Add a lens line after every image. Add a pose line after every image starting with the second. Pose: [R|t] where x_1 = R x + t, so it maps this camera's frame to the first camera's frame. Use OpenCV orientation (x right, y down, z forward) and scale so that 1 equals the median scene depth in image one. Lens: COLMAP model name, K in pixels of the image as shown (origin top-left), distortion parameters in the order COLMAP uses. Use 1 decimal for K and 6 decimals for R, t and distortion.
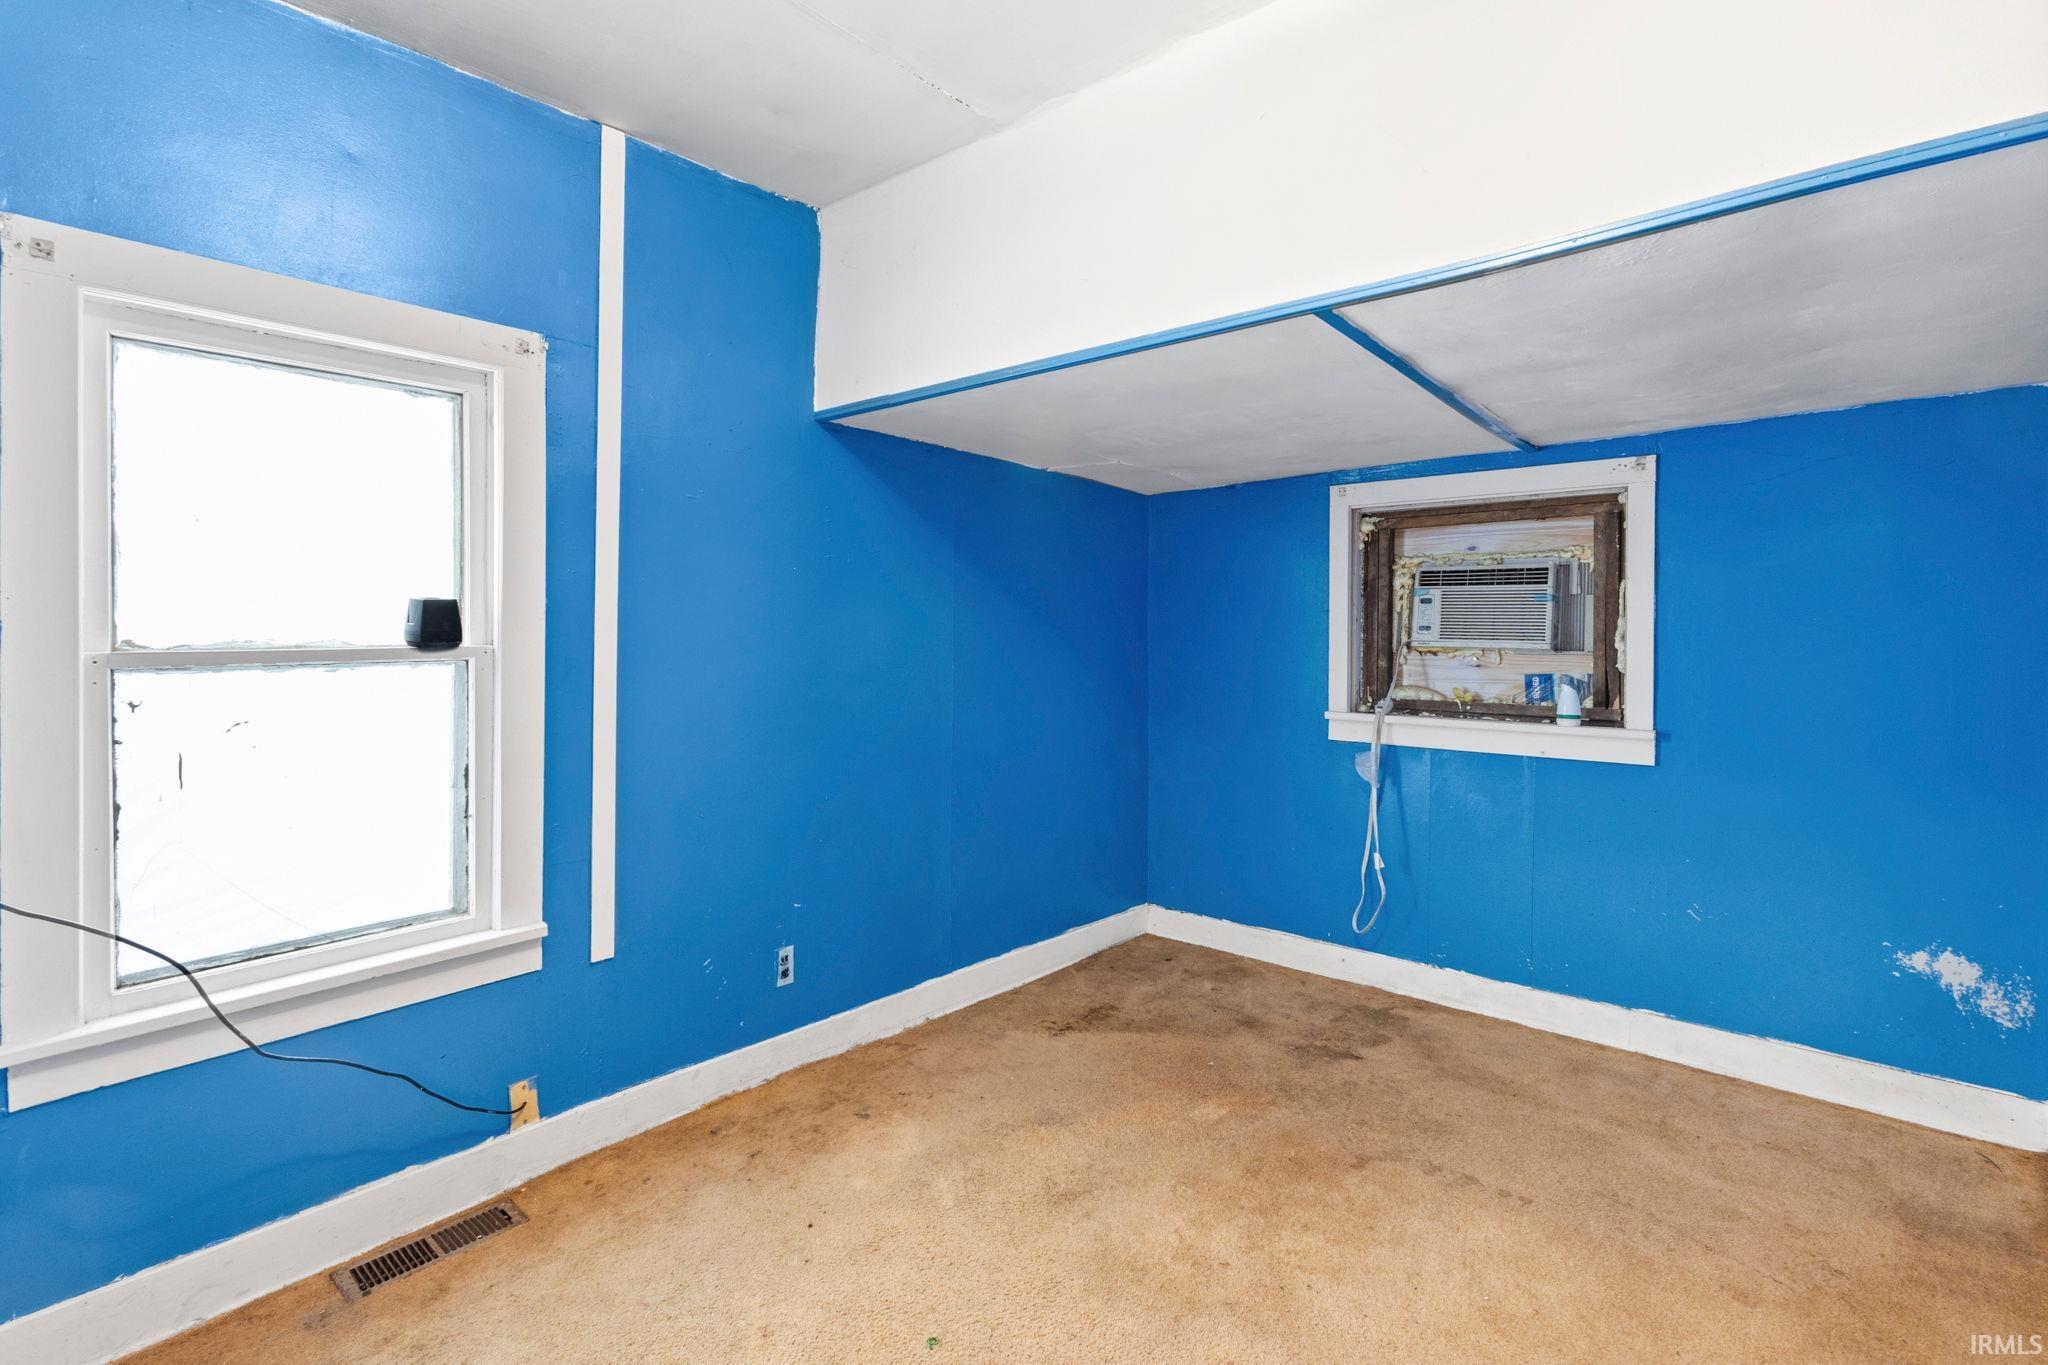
lens RADIAL K [[957.4, 0, 1017.5], [0, 957.4, 646.5], [0, 0, 1]] dist [0.014183, -0.000185]
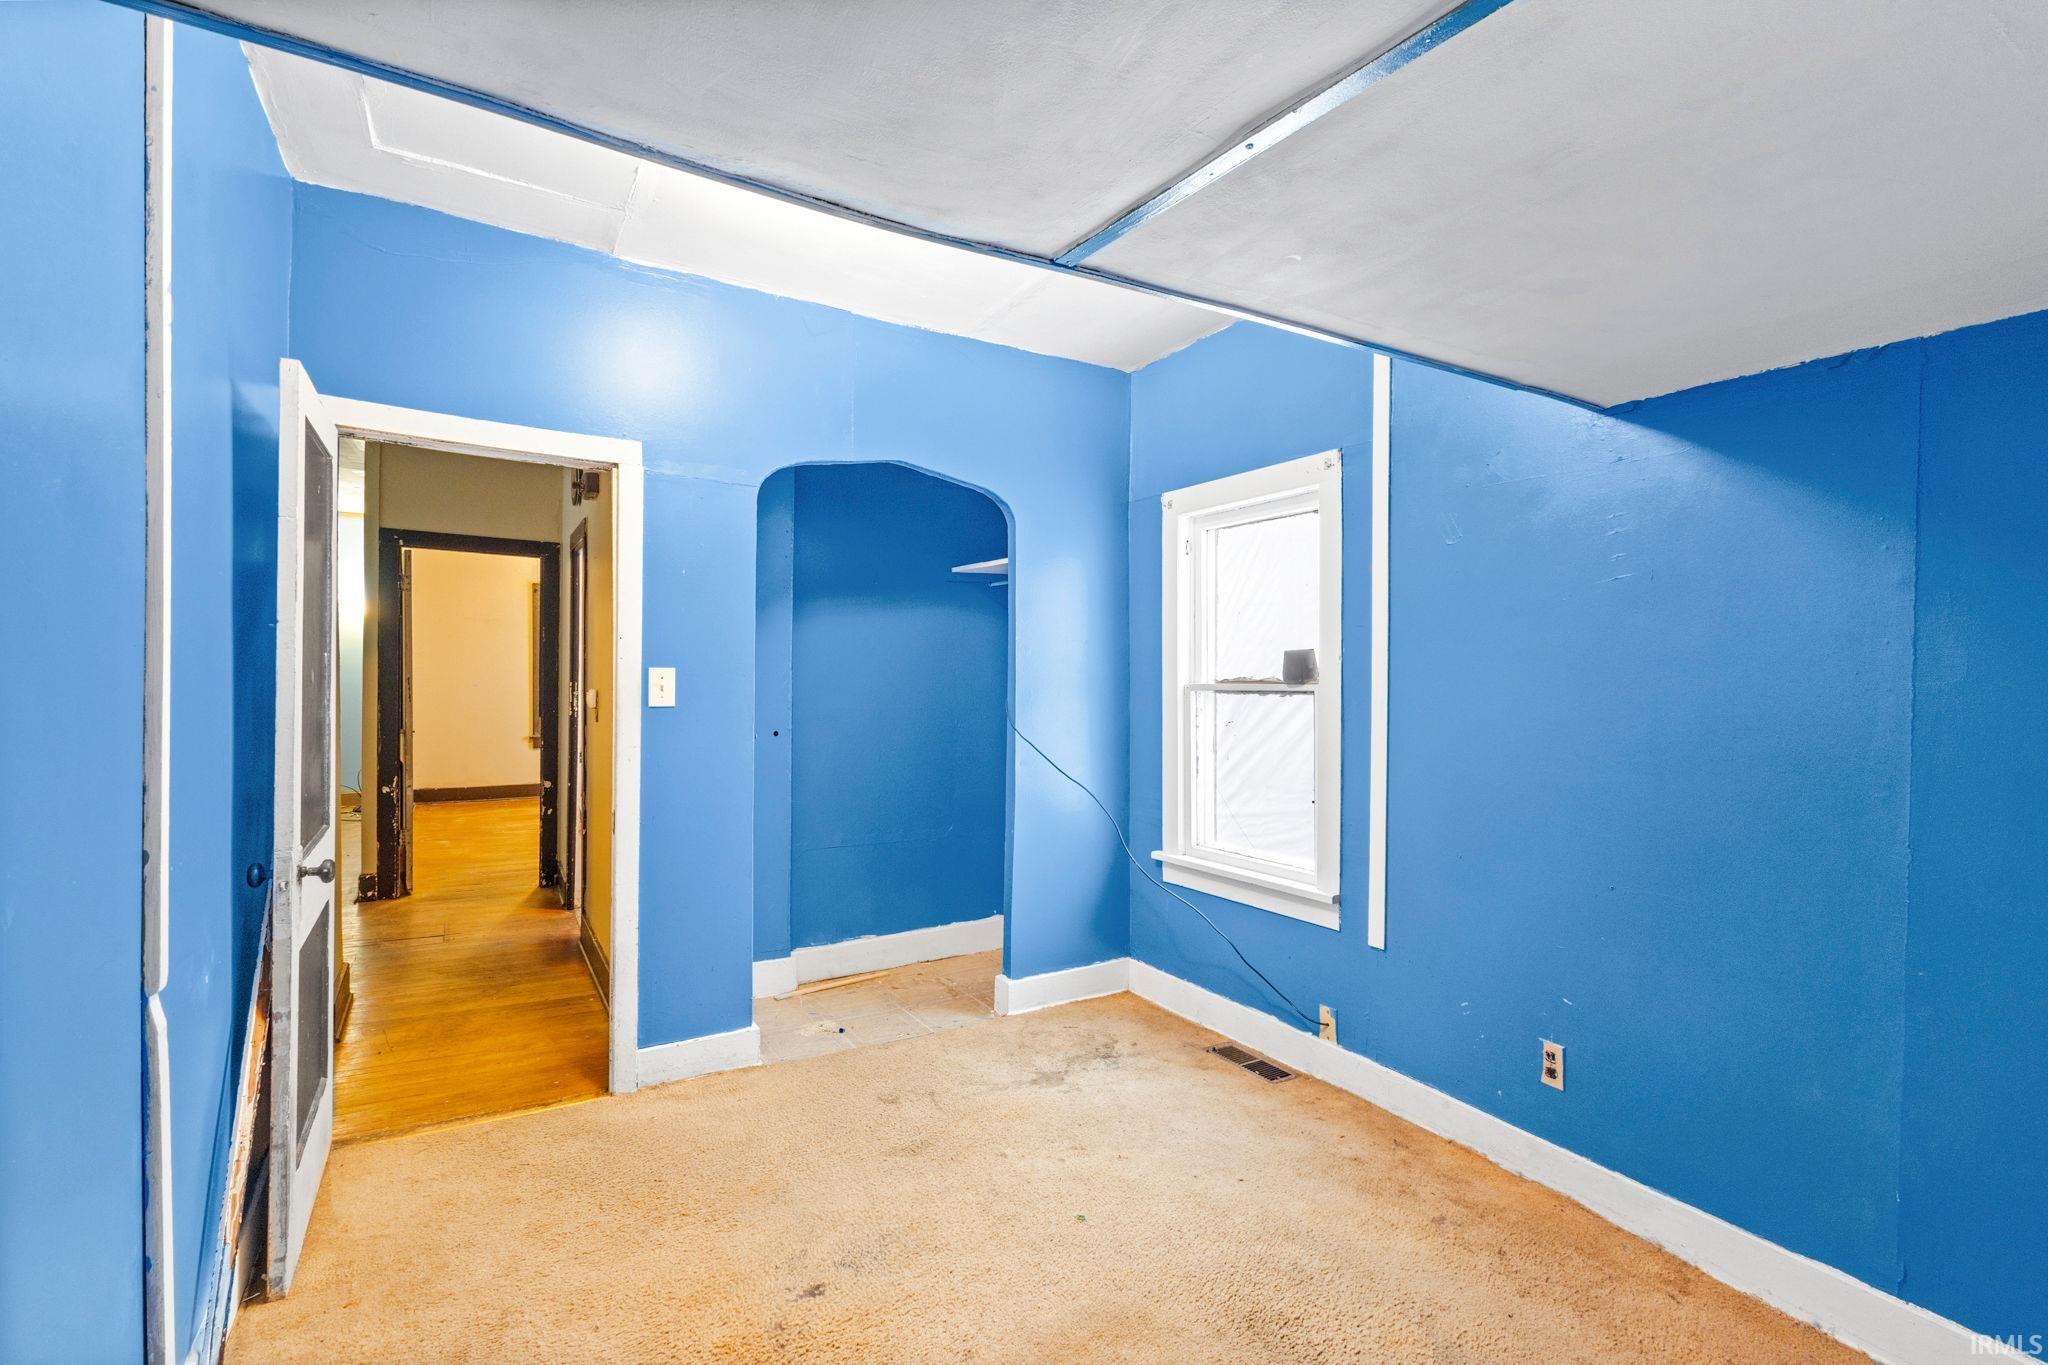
lens RADIAL K [[944.9, 0, 1024.0], [0, 944.9, 682.5], [0, 0, 1]] dist [0.012587, -0.000132]
pose [[-0.318266, 0.005132, -0.947988, 0.834108], [-0.017714, 0.999779, 0.011360, -0.009720], [0.947836, 0.020408, -0.318105, 0.961872]]
